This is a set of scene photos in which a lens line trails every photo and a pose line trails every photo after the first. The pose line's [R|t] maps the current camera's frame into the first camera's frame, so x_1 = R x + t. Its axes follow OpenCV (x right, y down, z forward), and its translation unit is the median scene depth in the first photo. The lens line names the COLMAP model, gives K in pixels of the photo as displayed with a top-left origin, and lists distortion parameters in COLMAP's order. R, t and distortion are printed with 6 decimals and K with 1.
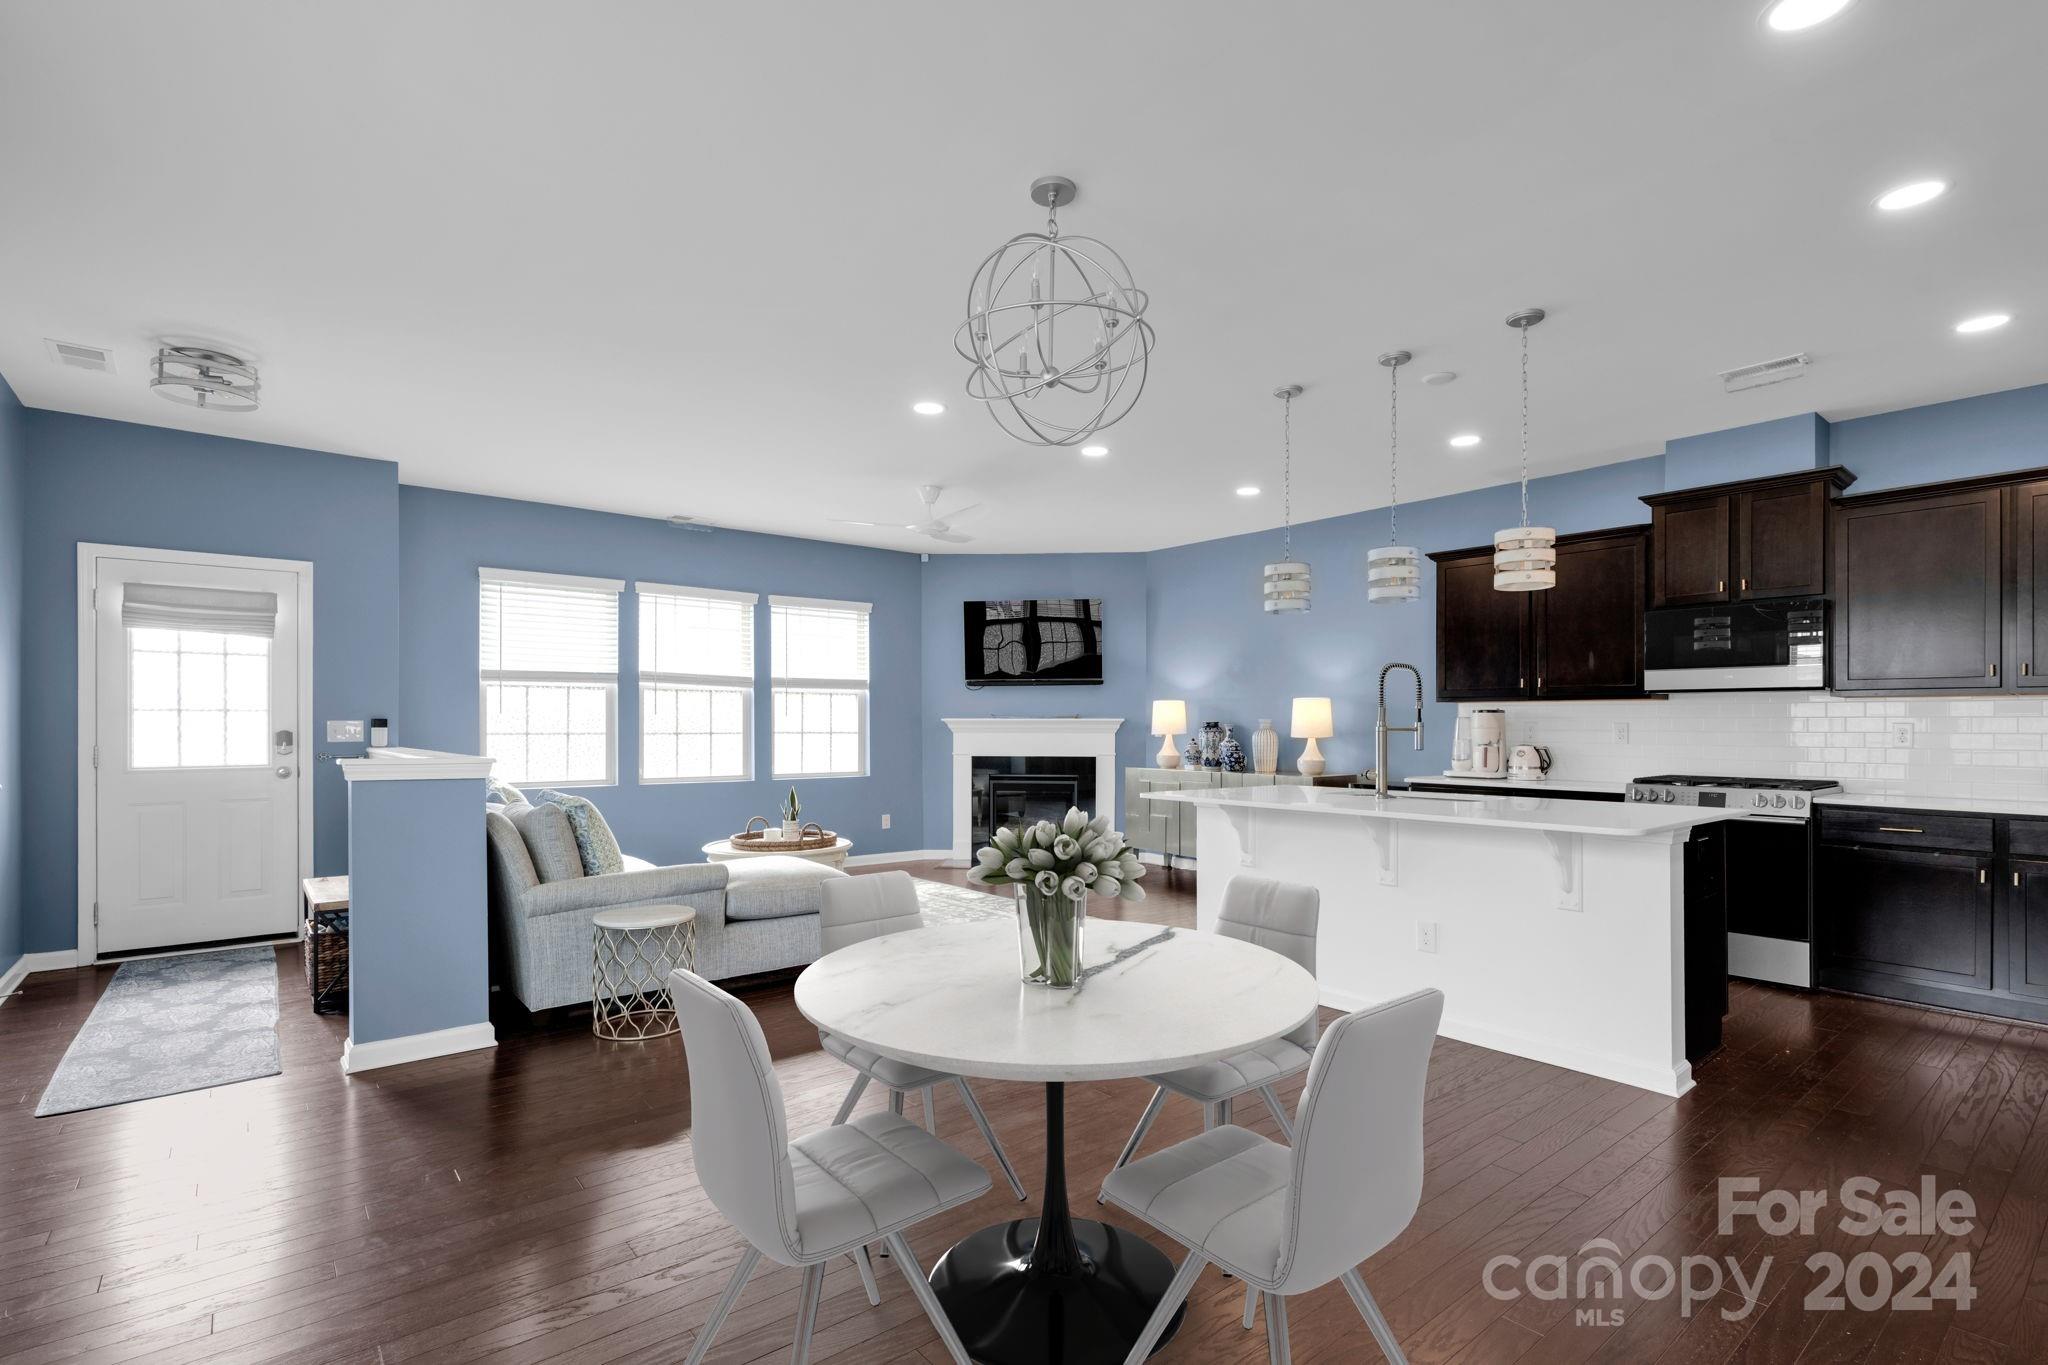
lens RADIAL K [[976.1, 0, 1035.2], [0, 976.1, 722.6], [0, 0, 1]] dist [-0.002682, 0.001237]
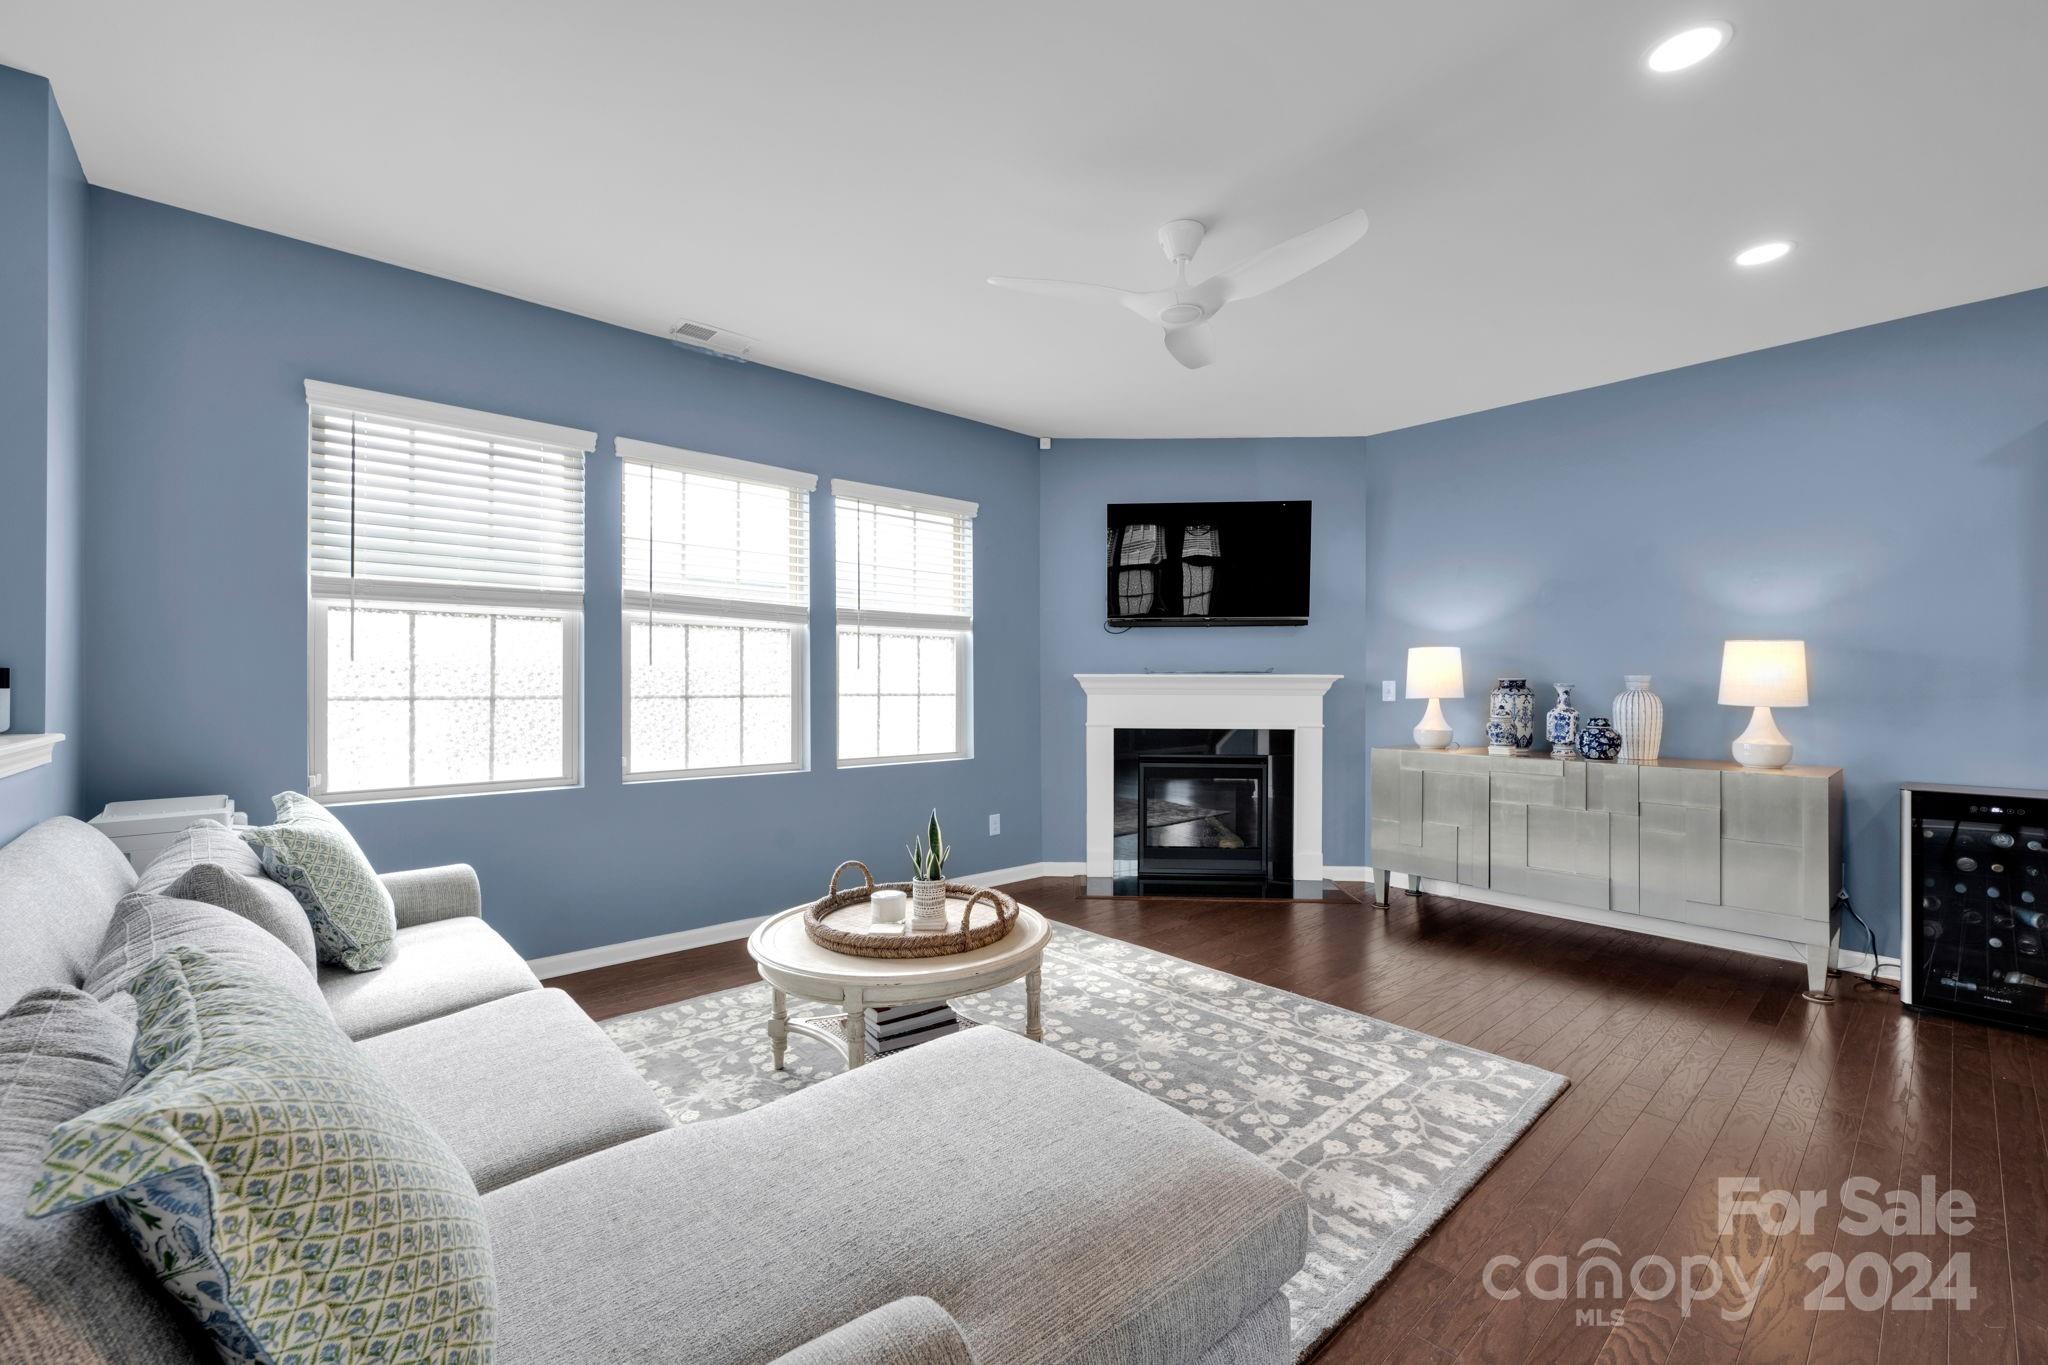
lens RADIAL K [[844.0, 0, 1025.5], [0, 844.0, 685.3], [0, 0, 1]] dist [-0.003802, -0.000860]
pose [[0.998701, 0.002328, 0.050903, -0.222221], [-0.002656, 0.999976, 0.006388, 0.000276], [-0.050887, -0.006515, 0.998683, 0.564300]]
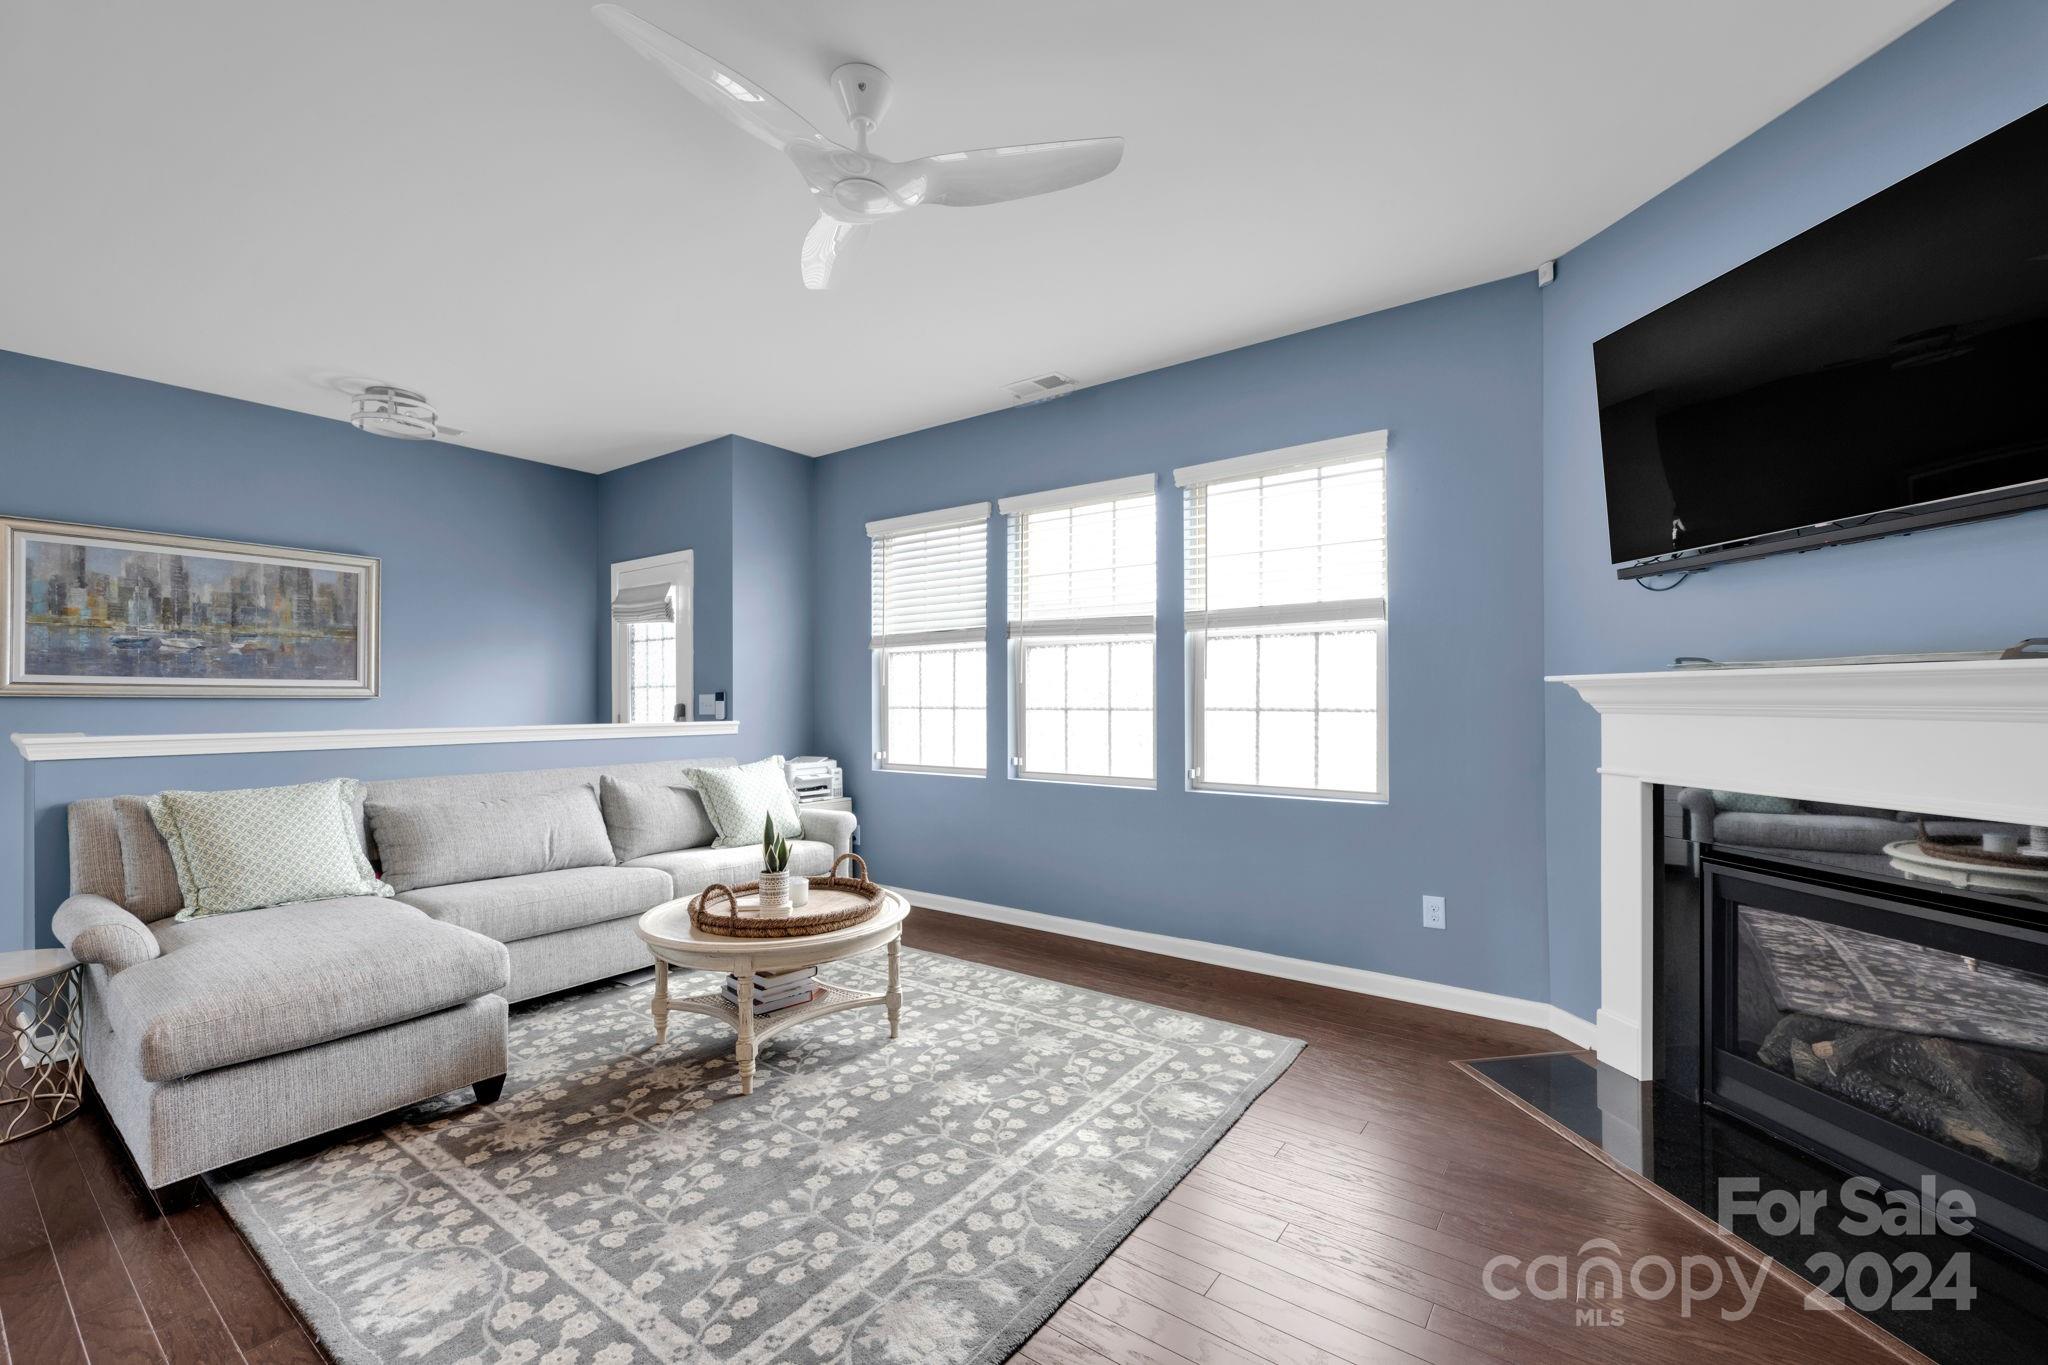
lens RADIAL K [[844.0, 0, 1027.2], [0, 844.0, 700.0], [0, 0, 1]] dist [-0.003802, -0.000860]
pose [[0.246822, -0.000097, -0.969061, 0.236701], [0.007629, 0.999969, 0.001843, 0.004388], [0.969031, -0.007848, 0.246815, 1.002414]]
